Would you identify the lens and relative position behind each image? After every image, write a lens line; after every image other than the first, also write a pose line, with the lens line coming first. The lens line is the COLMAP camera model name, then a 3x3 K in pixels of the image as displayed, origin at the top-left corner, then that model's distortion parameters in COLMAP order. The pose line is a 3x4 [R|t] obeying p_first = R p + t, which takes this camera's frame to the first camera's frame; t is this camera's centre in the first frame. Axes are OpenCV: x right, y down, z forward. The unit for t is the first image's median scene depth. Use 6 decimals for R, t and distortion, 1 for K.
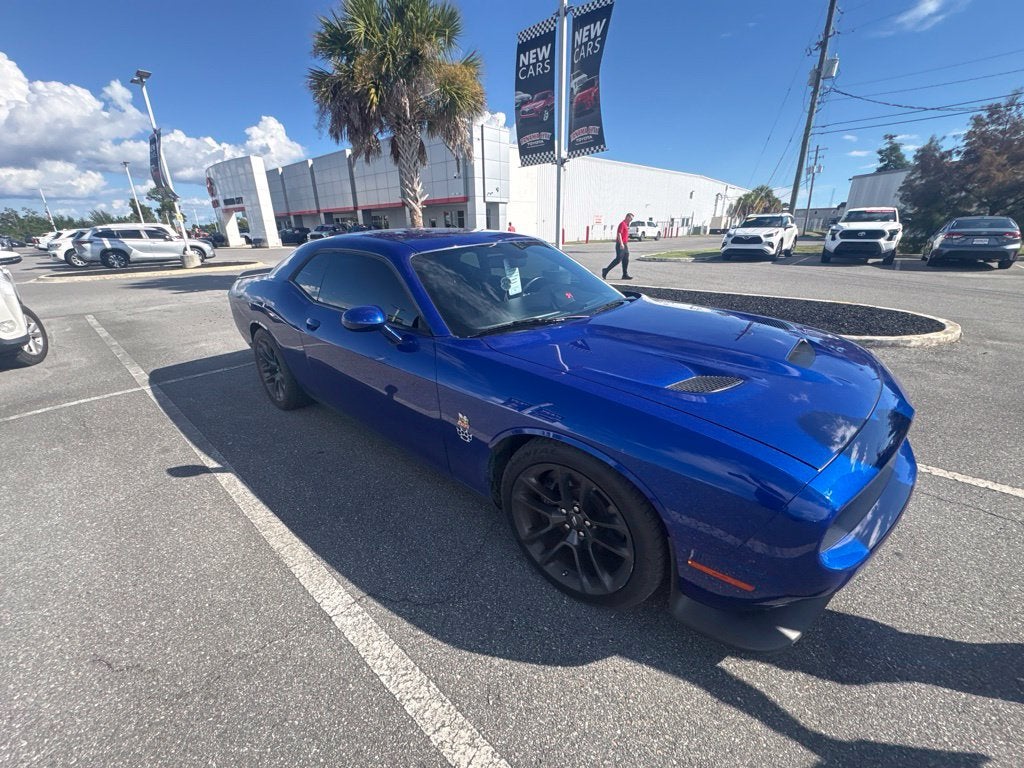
lens RADIAL K [[409.5, 0, 511.2], [0, 409.5, 379.4], [0, 0, 1]] dist [0.001772, -0.000772]
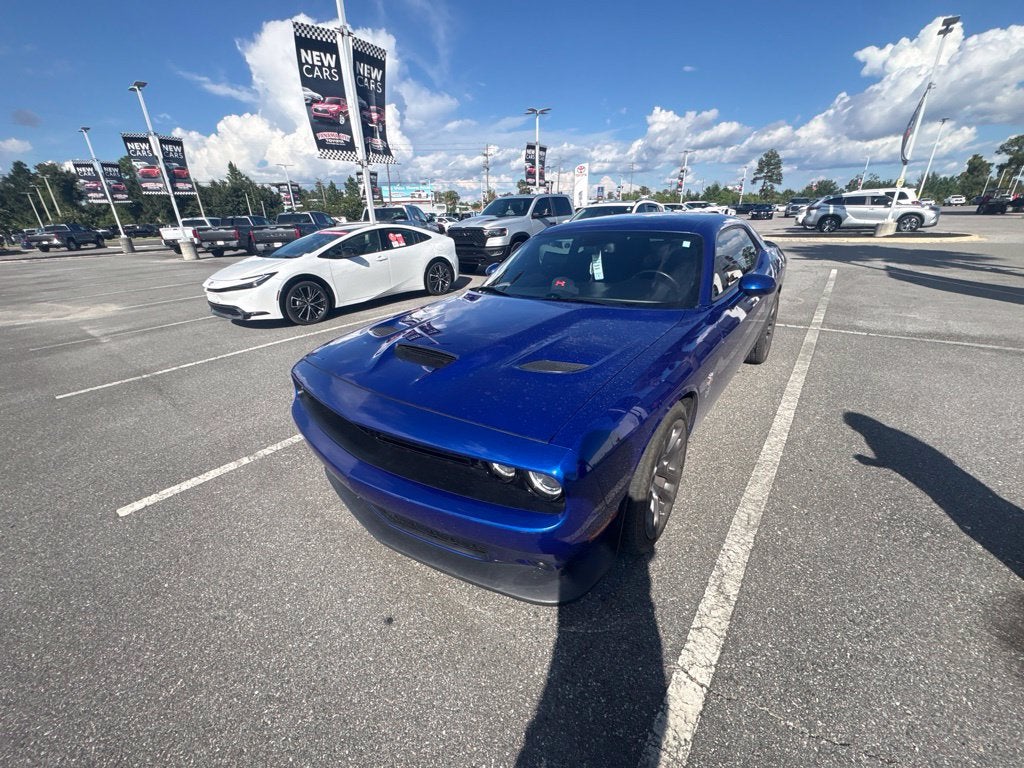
lens RADIAL K [[409.5, 0, 512.3], [0, 409.5, 381.2], [0, 0, 1]] dist [0.001772, -0.000772]
pose [[0.060561, 0.392921, -0.917576, 0.332203], [-0.314575, 0.879931, 0.356039, -0.086325], [0.947299, 0.267084, 0.176893, 0.203226]]
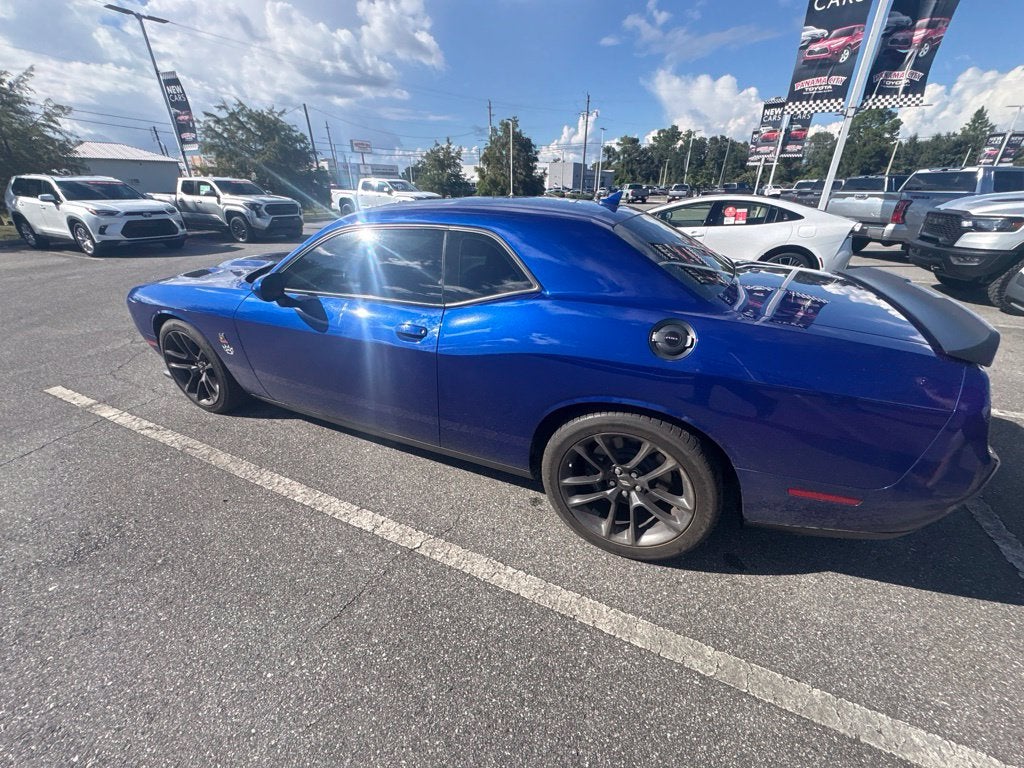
lens RADIAL K [[409.5, 0, 512.1], [0, 409.5, 382.1], [0, 0, 1]] dist [0.001772, -0.000772]
pose [[-0.963321, 0.131254, -0.234062, -0.000864], [-0.076465, 0.701807, 0.708252, -0.233416], [0.257227, 0.700171, -0.666029, 0.614517]]
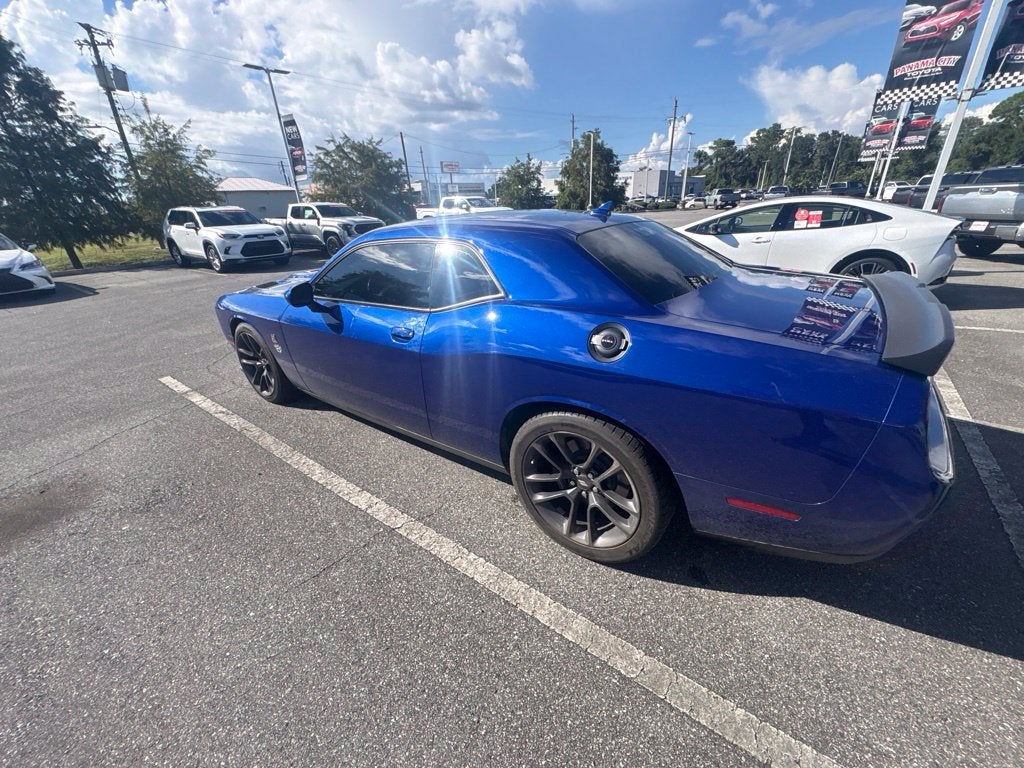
lens RADIAL K [[409.5, 0, 511.6], [0, 409.5, 382.7], [0, 0, 1]] dist [0.001772, -0.000772]
pose [[-0.994691, 0.088752, -0.052084, -0.051563], [0.027689, 0.718296, 0.695187, -0.240911], [0.099111, 0.690054, -0.716940, 0.638153]]
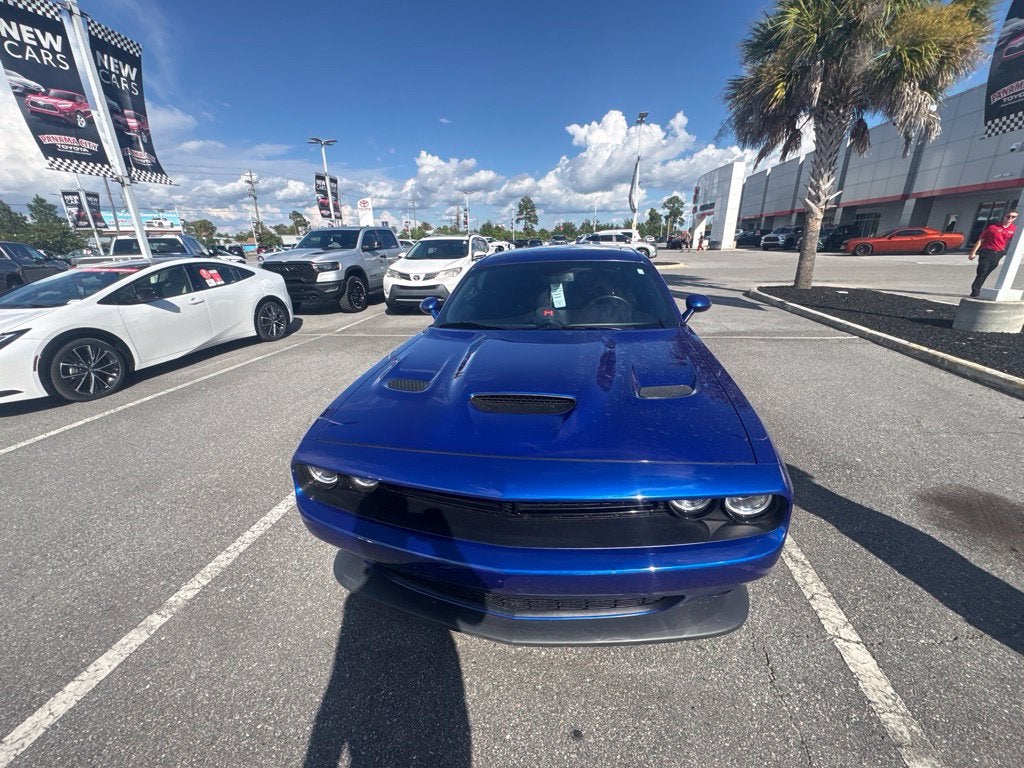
lens RADIAL K [[409.5, 0, 512.7], [0, 409.5, 380.2], [0, 0, 1]] dist [0.001772, -0.000772]
pose [[0.519572, 0.280214, -0.807171, 0.273703], [-0.280530, 0.948269, 0.148622, -0.045375], [0.807062, 0.149216, 0.571302, 0.089574]]
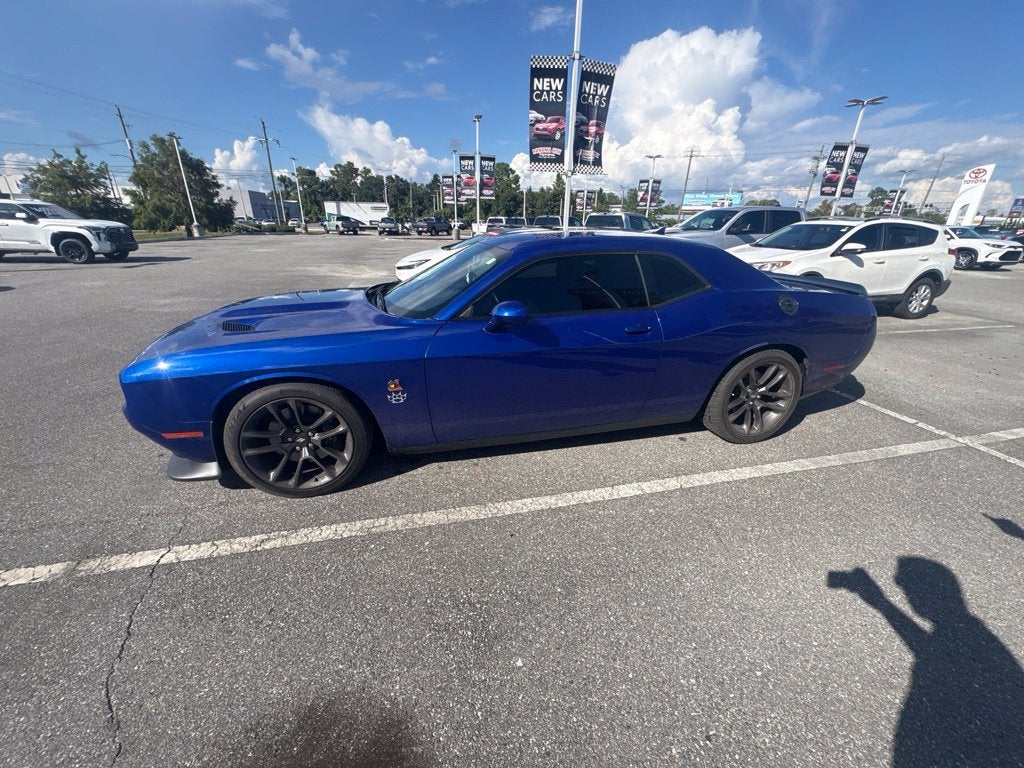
lens RADIAL K [[409.5, 0, 511.6], [0, 409.5, 381.6], [0, 0, 1]] dist [0.001772, -0.000772]
pose [[-0.575516, 0.302557, -0.759763, 0.267915], [-0.291282, 0.792275, 0.536149, -0.194953], [0.764157, 0.529867, -0.367838, 0.497778]]
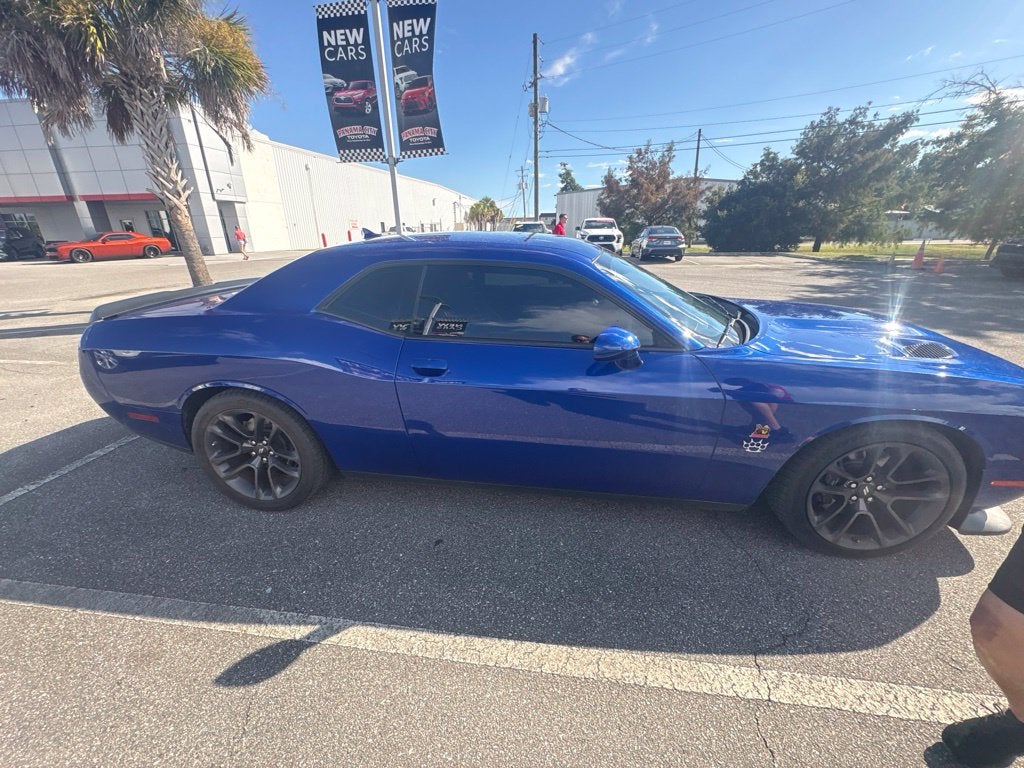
lens RADIAL K [[409.5, 0, 512.6], [0, 409.5, 380.4], [0, 0, 1]] dist [0.001772, -0.000772]
pose [[0.831387, -0.185877, 0.523684, -0.219861], [0.190465, 0.980630, 0.045690, -0.034958], [-0.522033, 0.061757, 0.850686, 0.097864]]
